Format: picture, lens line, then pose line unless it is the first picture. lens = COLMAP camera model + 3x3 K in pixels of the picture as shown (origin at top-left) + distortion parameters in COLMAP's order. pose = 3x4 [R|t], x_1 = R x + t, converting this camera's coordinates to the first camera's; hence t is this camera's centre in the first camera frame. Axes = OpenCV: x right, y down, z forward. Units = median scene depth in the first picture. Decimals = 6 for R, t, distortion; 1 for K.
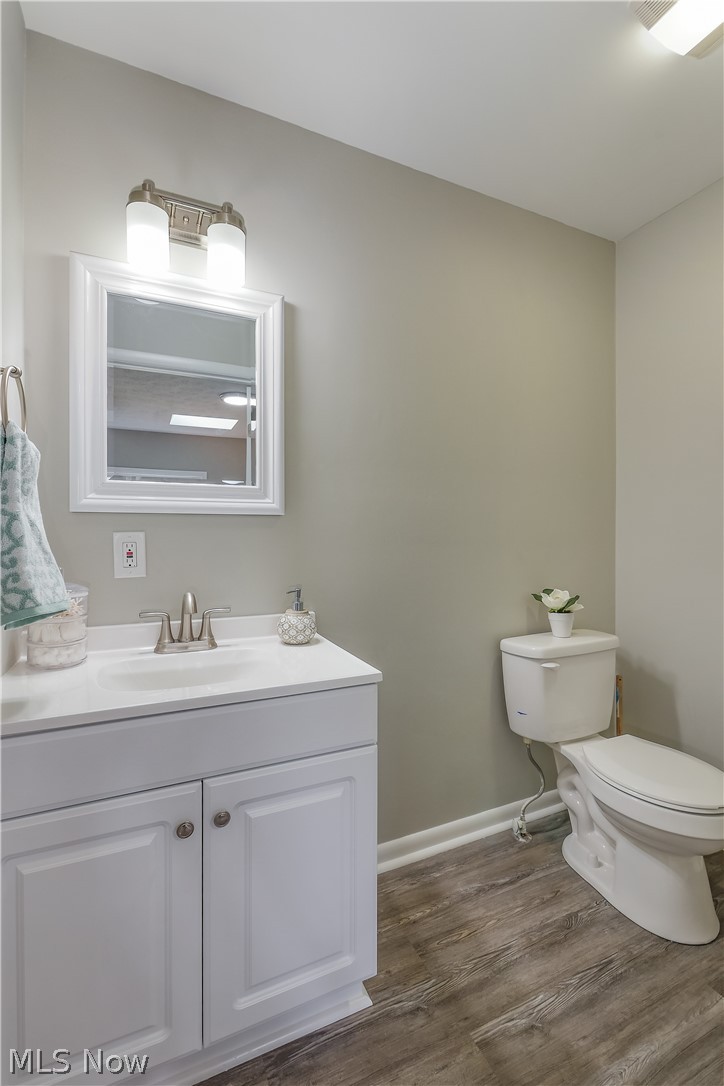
lens RADIAL K [[470.4, 0, 361.9], [0, 470.4, 530.8], [0, 0, 1]] dist [-0.003391, -0.000341]
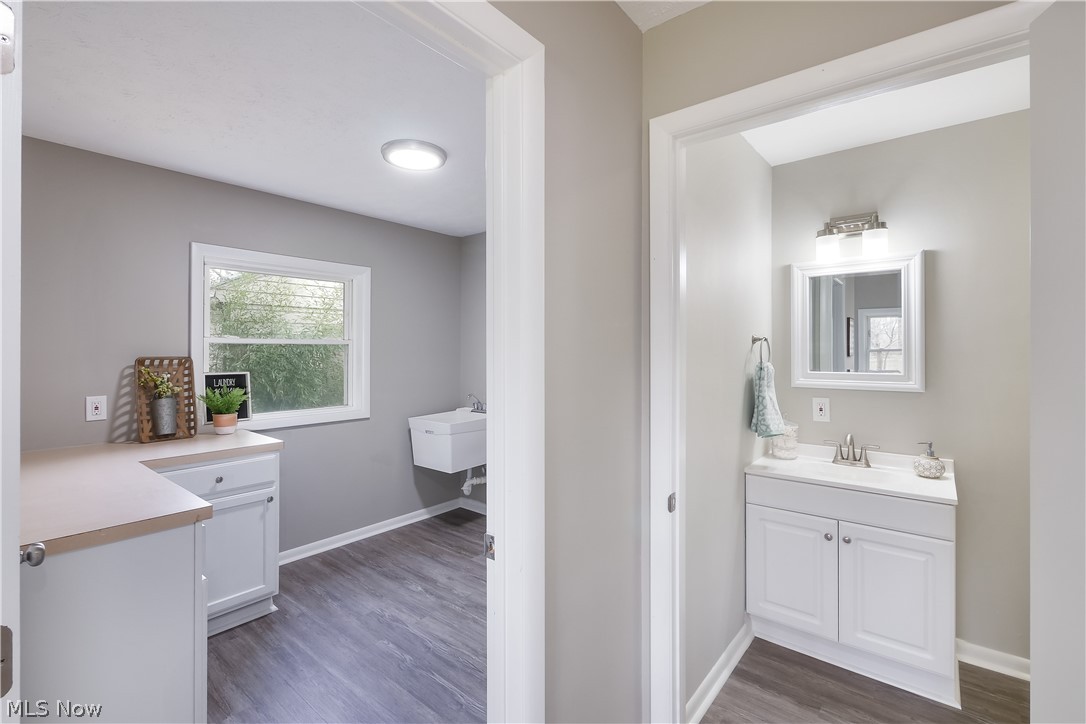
lens RADIAL K [[470.4, 0, 543.0], [0, 470.4, 362.0], [0, 0, 1]] dist [-0.003391, -0.000341]
pose [[0.433873, 0.015585, -0.900839, 0.778638], [0.009799, 0.999710, 0.022015, -0.207052], [0.900921, -0.018379, 0.433595, -0.898119]]
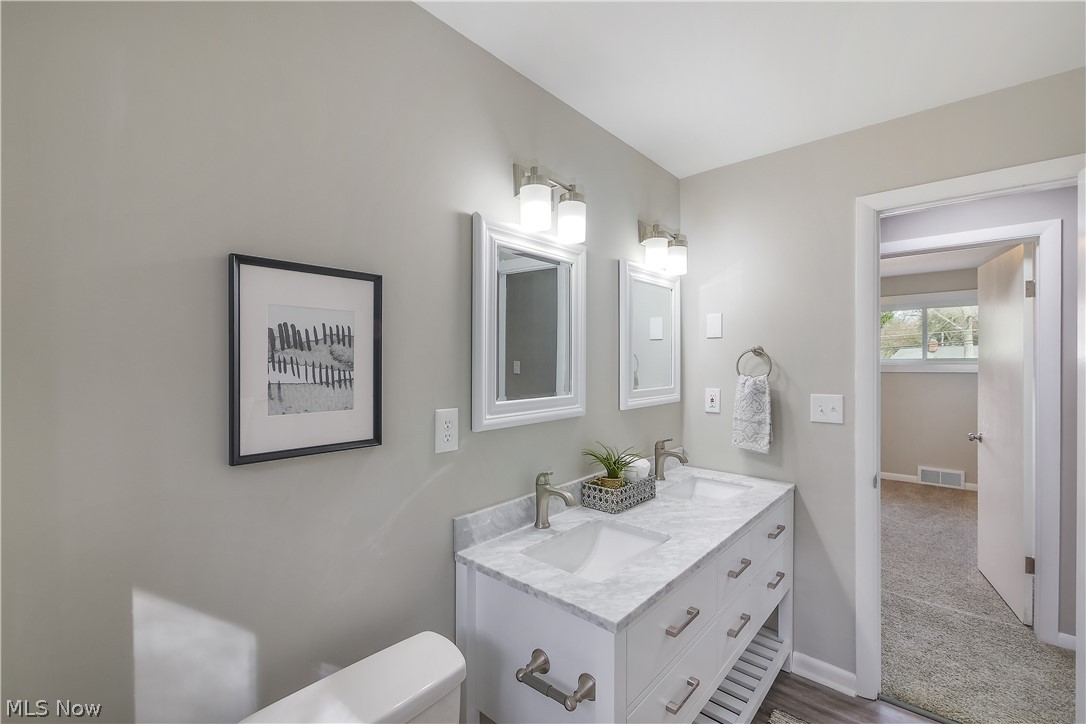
lens RADIAL K [[470.4, 0, 543.0], [0, 470.4, 362.0], [0, 0, 1]] dist [-0.003391, -0.000341]
pose [[0.906966, -0.003462, 0.421189, -0.964923], [-0.000261, 0.999961, 0.008782, -0.228252], [-0.421203, -0.008075, 0.906931, -0.160835]]
